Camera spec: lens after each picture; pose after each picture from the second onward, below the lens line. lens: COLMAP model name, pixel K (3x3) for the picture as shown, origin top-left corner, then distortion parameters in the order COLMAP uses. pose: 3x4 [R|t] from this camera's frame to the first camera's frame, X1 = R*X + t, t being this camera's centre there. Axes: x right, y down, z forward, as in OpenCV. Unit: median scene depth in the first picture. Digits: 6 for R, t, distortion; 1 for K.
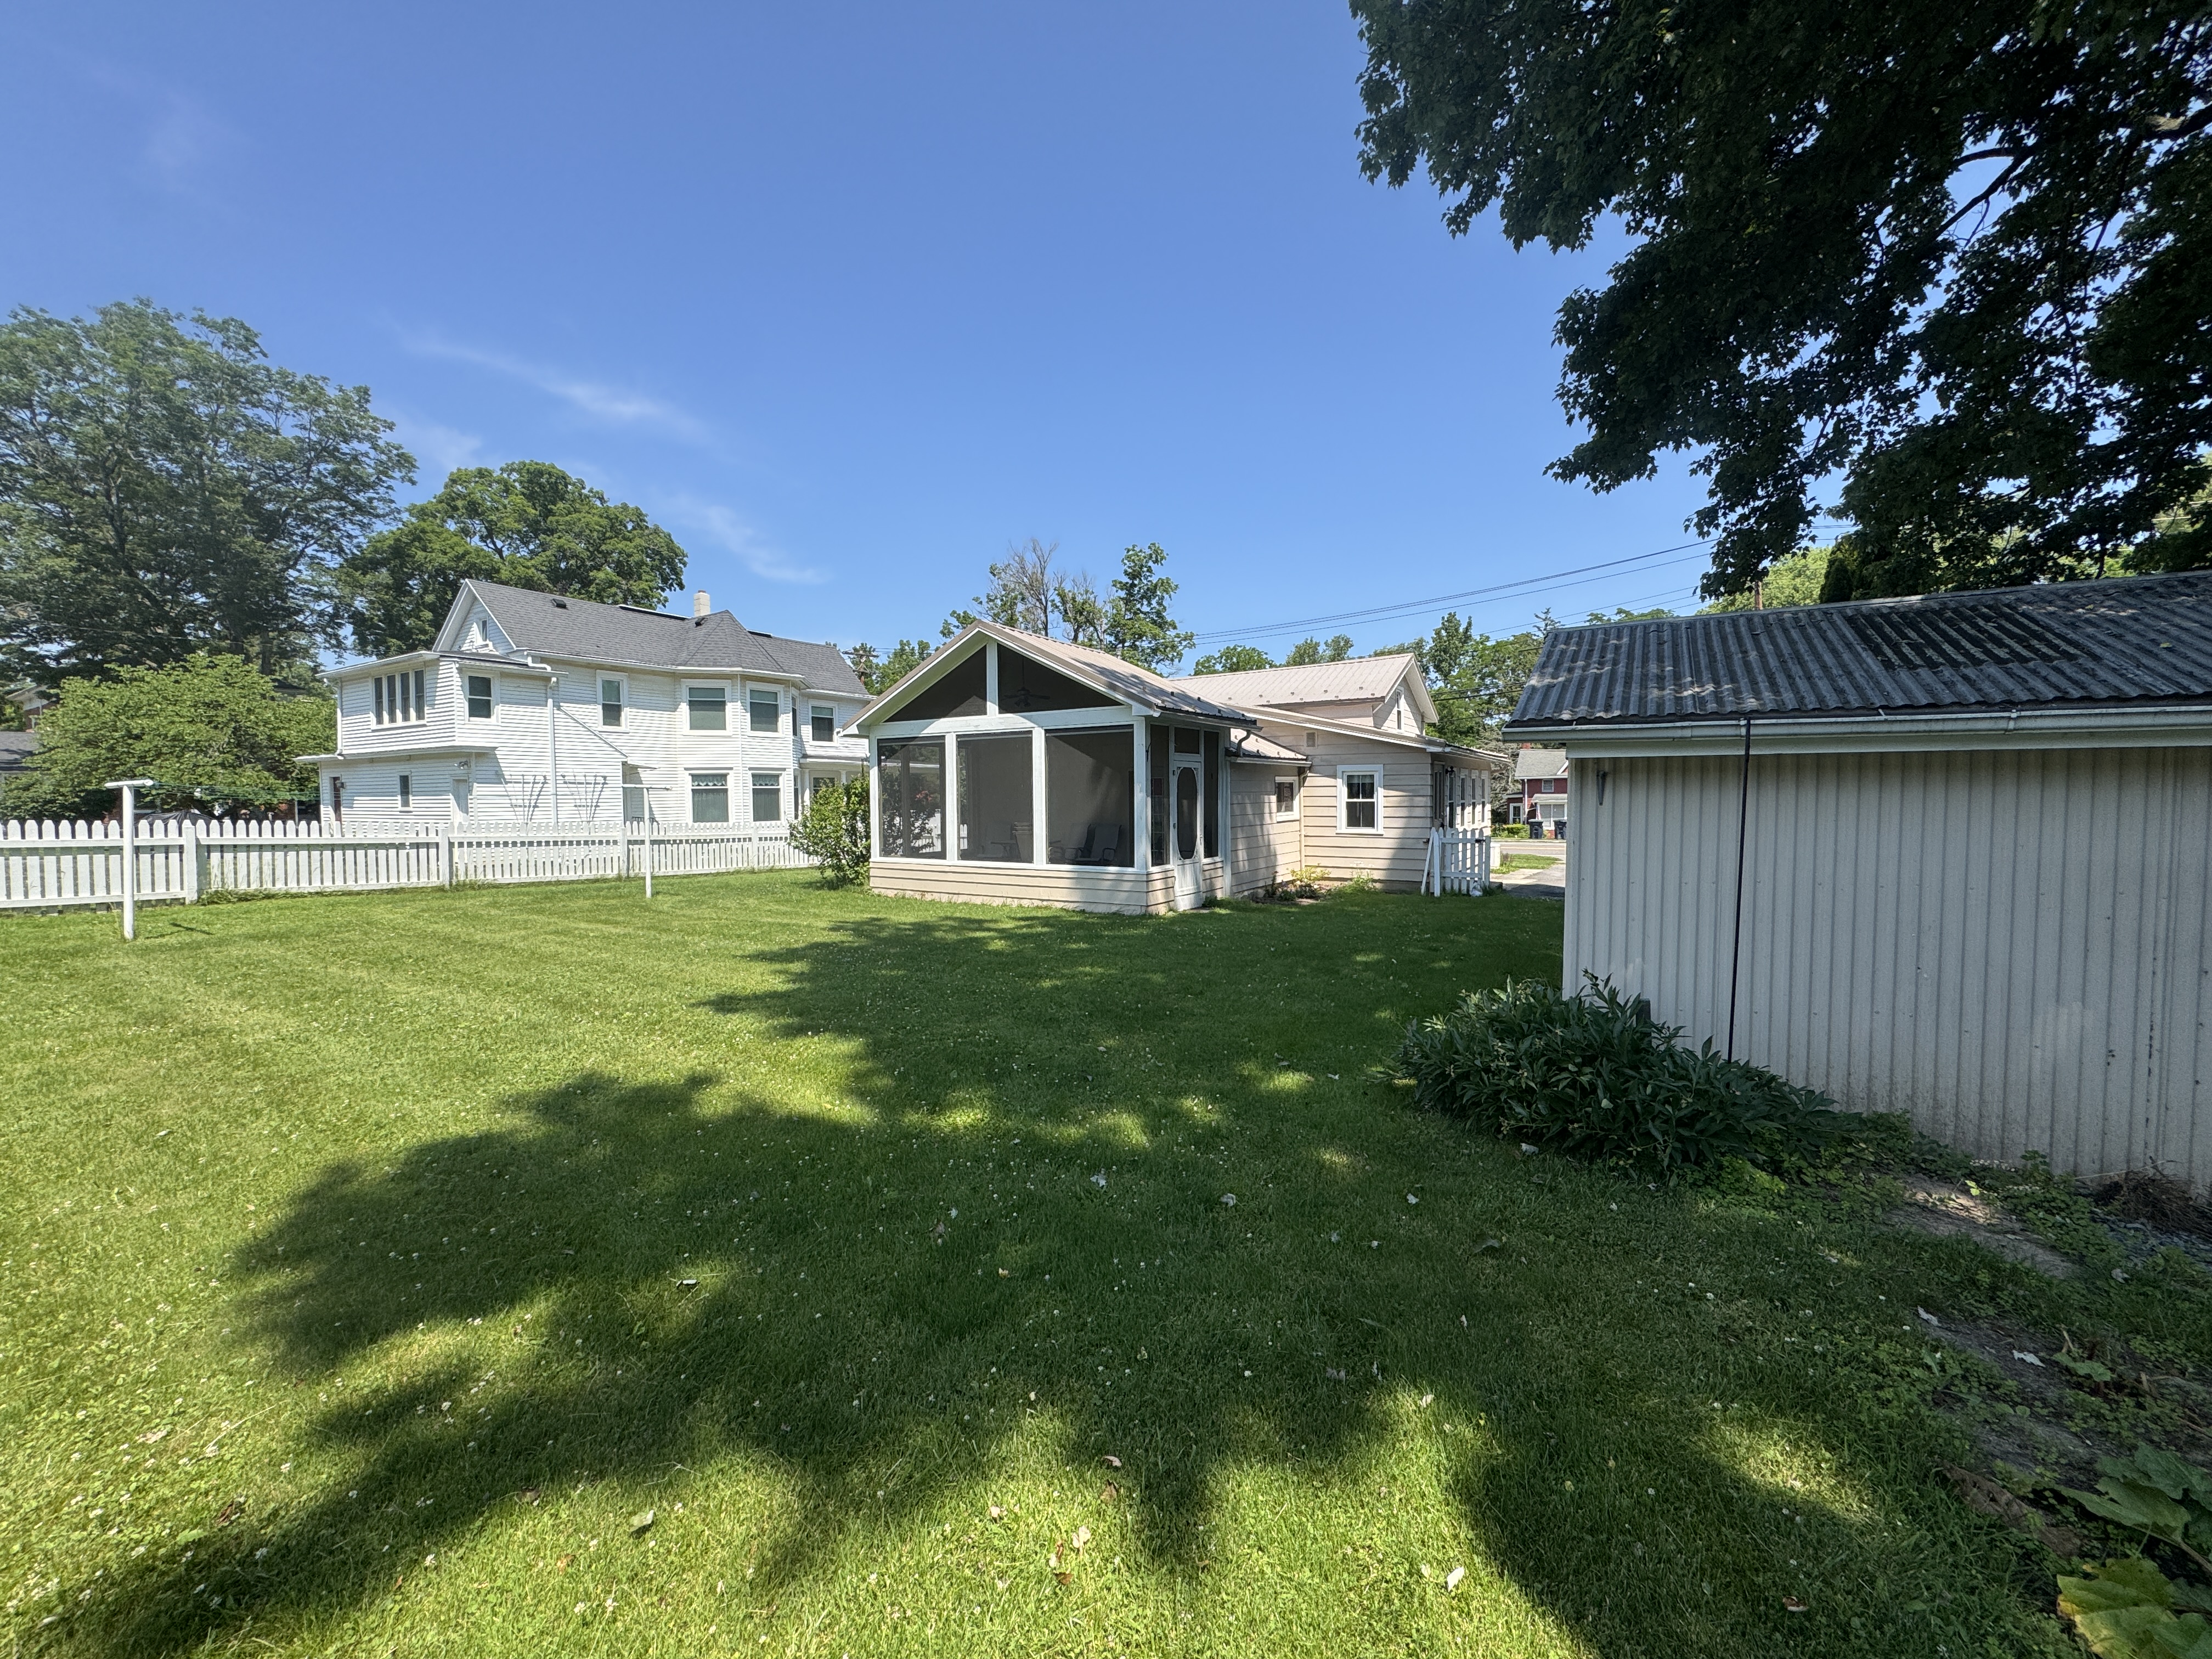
lens RADIAL K [[877.8, 0, 1107.9], [0, 877.8, 830.9], [0, 0, 1]] dist [-0.000930, -0.000038]
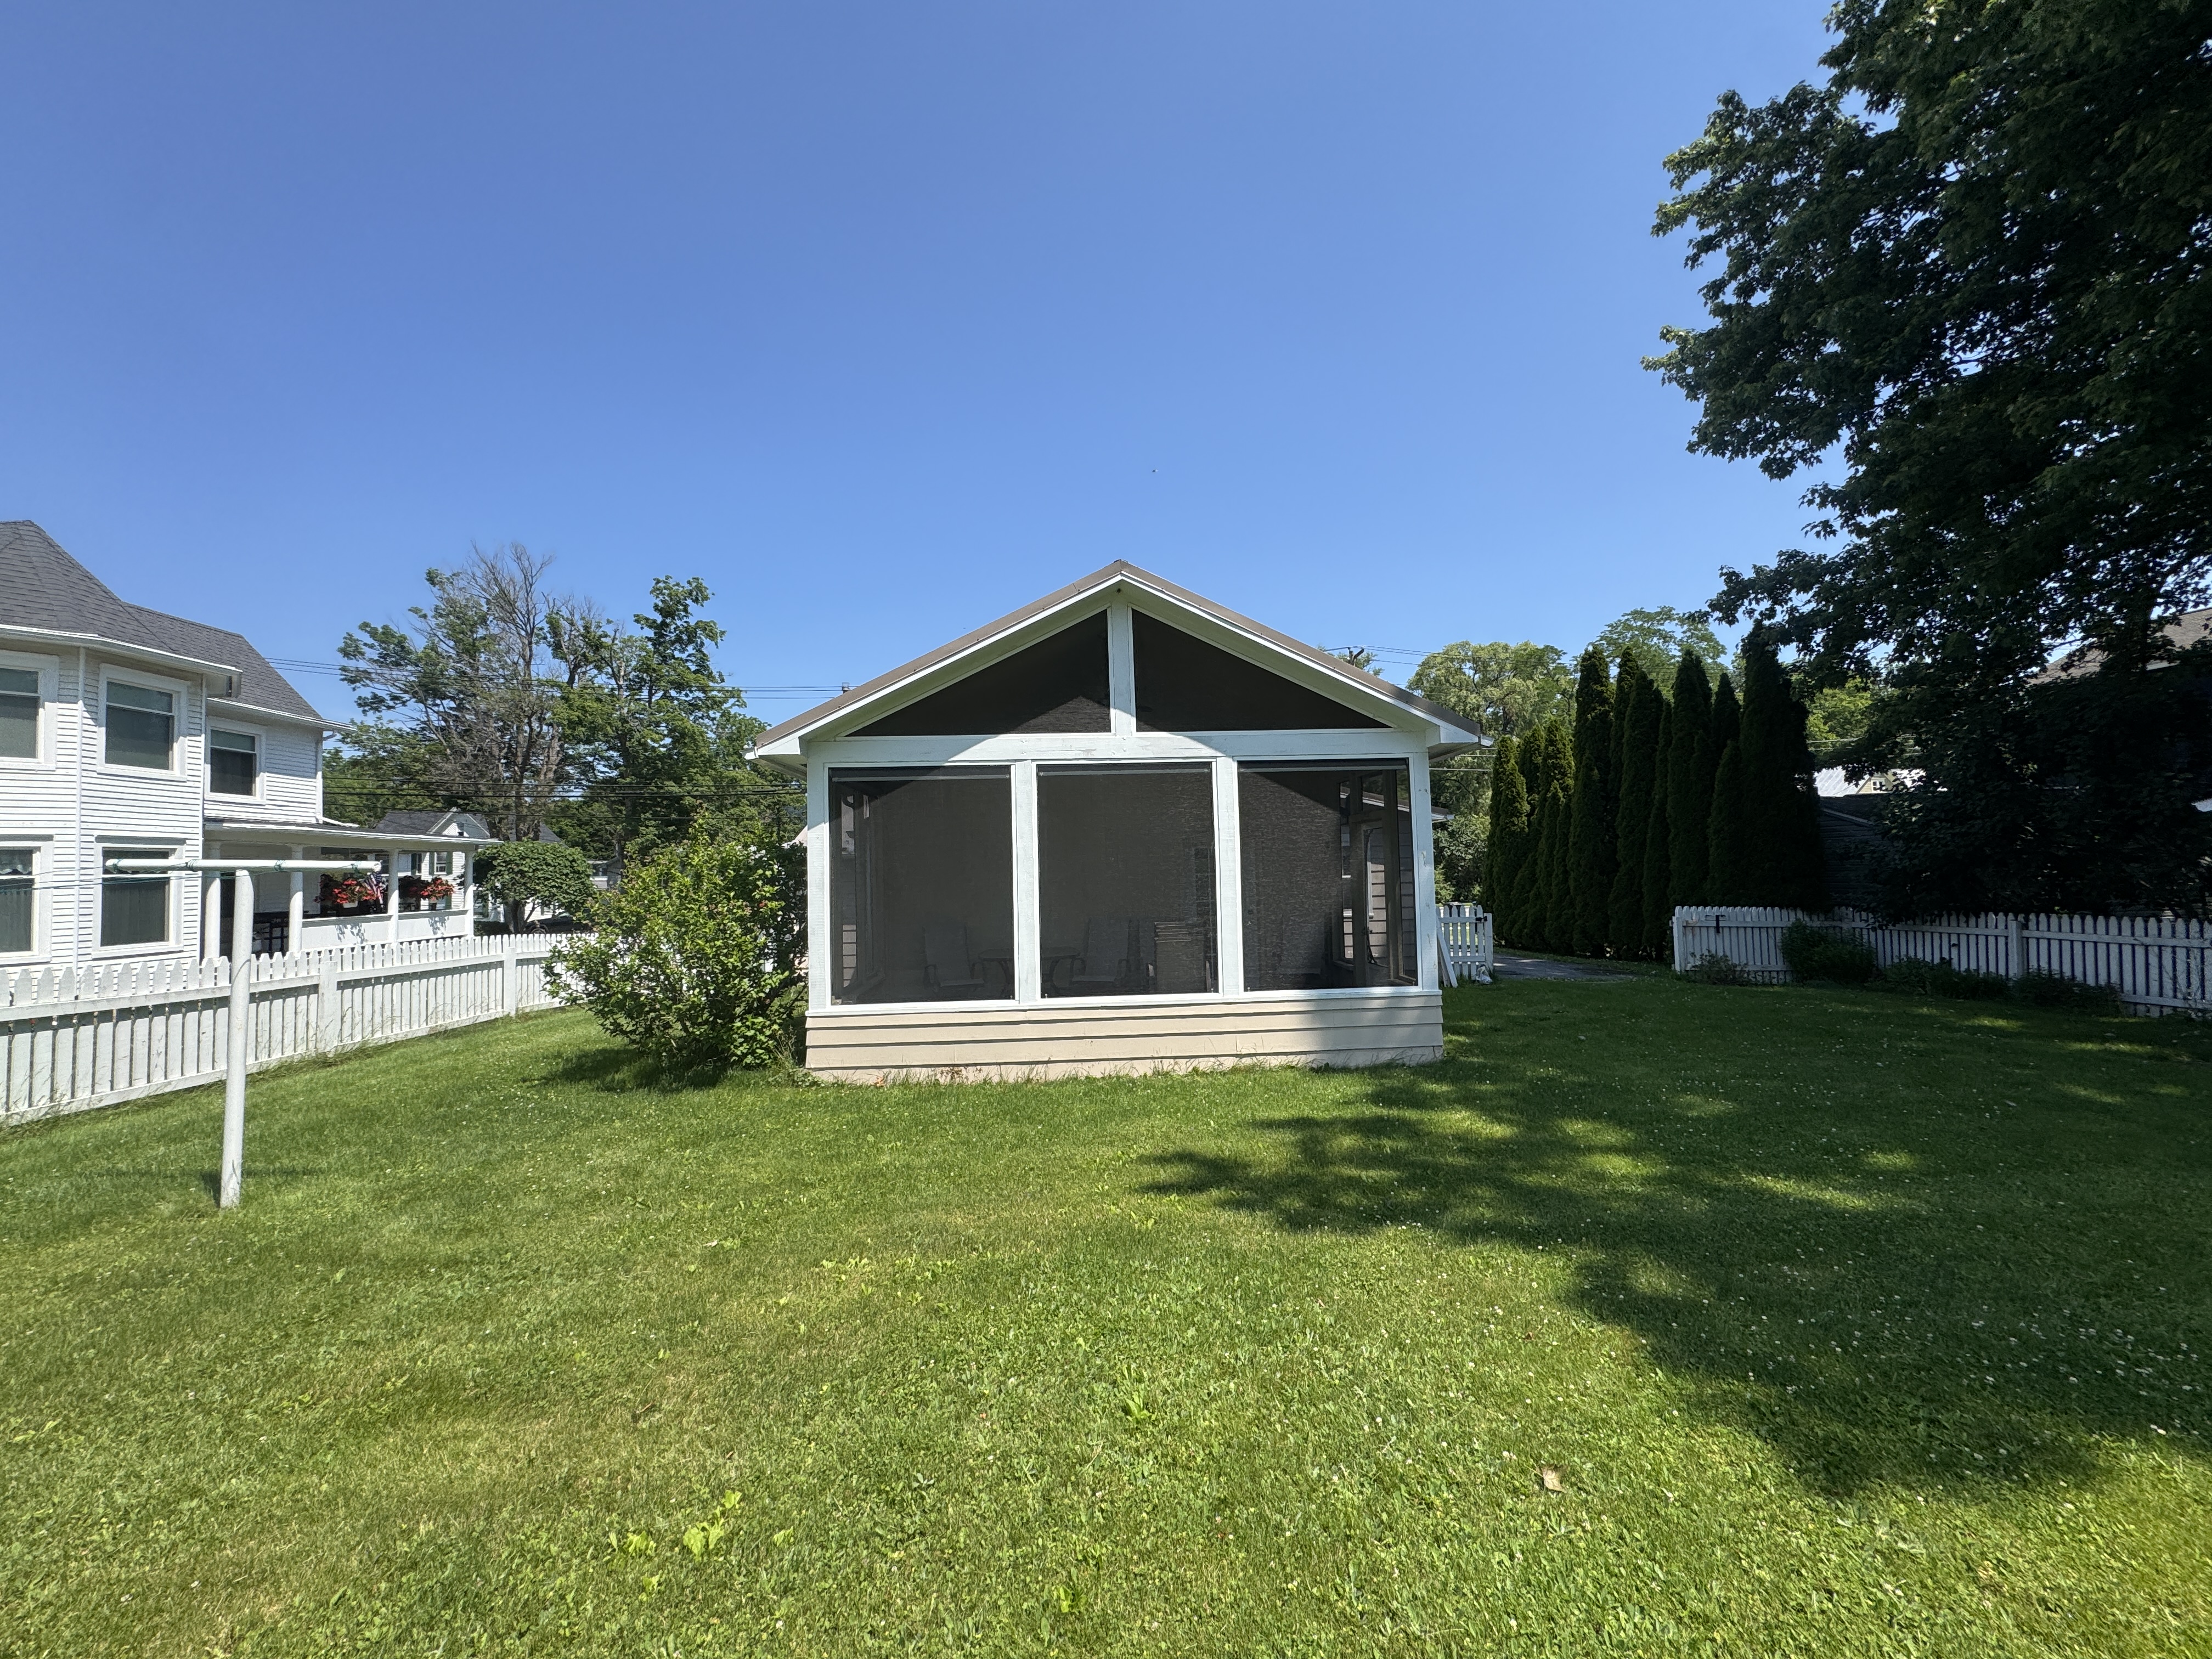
lens RADIAL K [[877.8, 0, 1107.9], [0, 877.8, 830.9], [0, 0, 1]] dist [-0.000930, -0.000038]
pose [[0.816735, 0.014298, 0.576836, -0.442766], [0.041232, 0.995691, -0.083060, -0.021763], [-0.575538, 0.091622, 0.812626, 0.528067]]
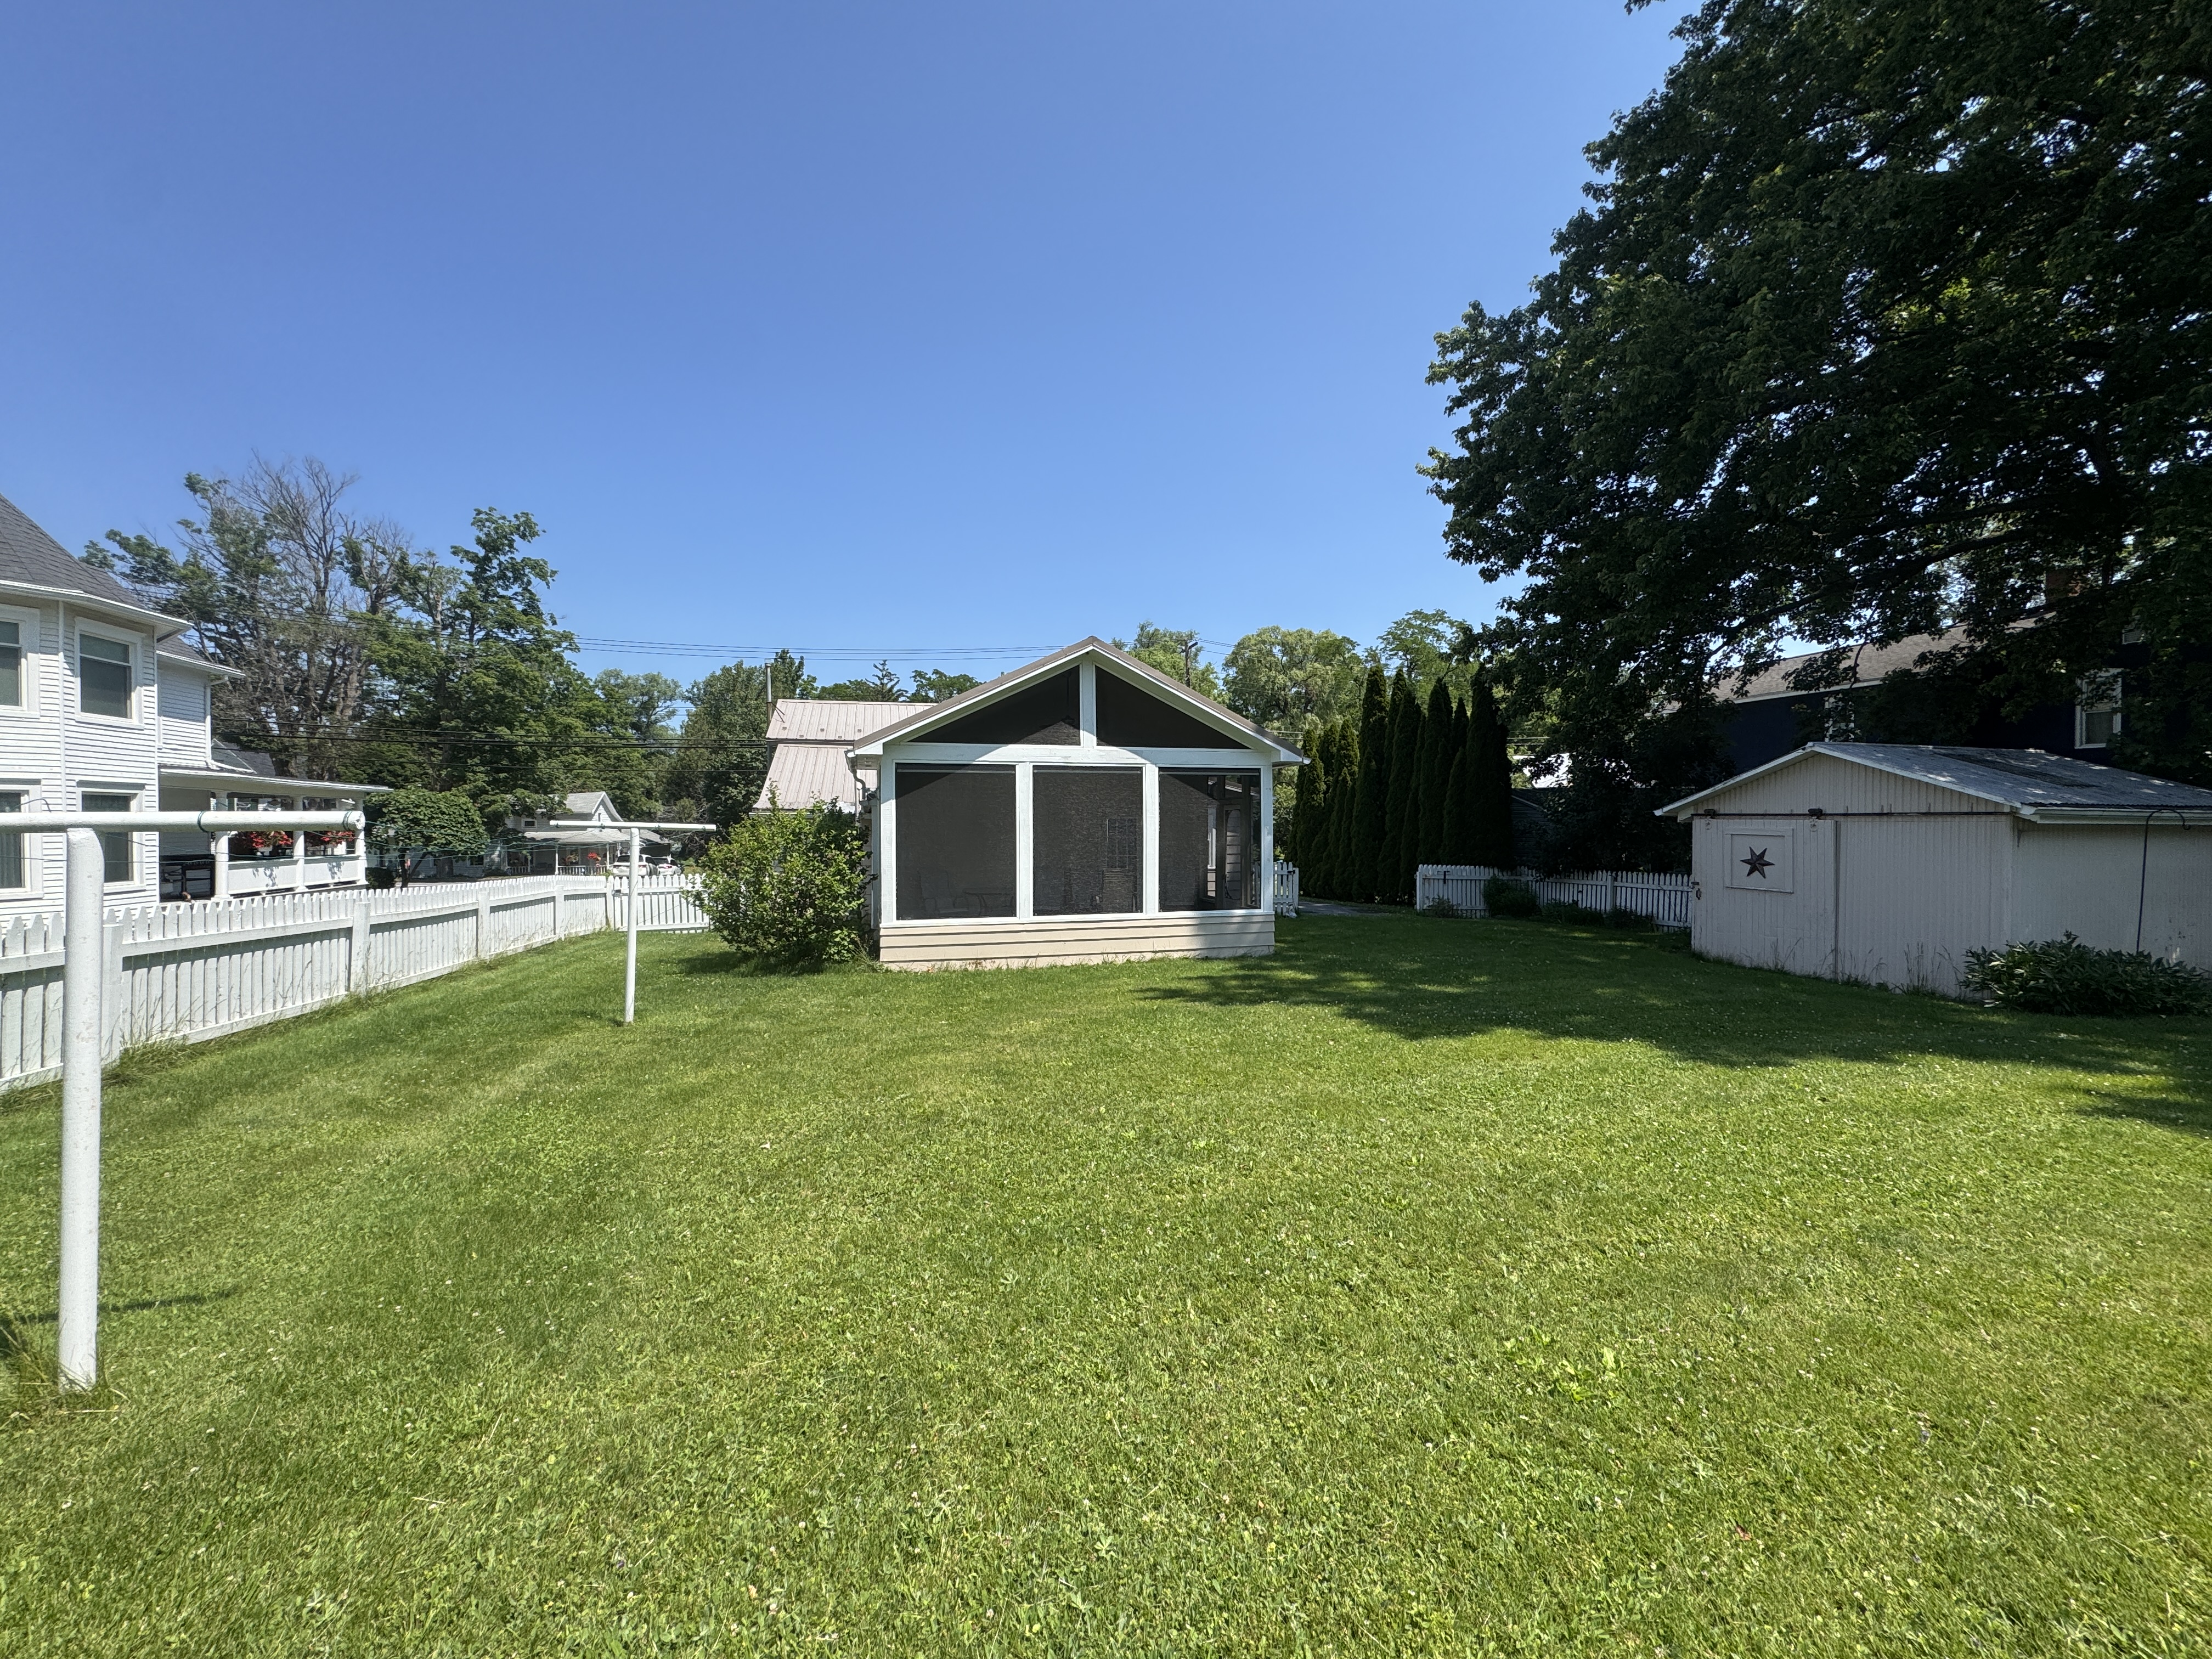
lens RADIAL K [[877.8, 0, 1107.9], [0, 877.8, 830.9], [0, 0, 1]] dist [-0.000930, -0.000038]
pose [[0.678904, 0.001057, 0.734226, -0.724428], [0.027750, 0.999248, -0.027097, -0.022366], [-0.733702, 0.038772, 0.678364, 0.378462]]
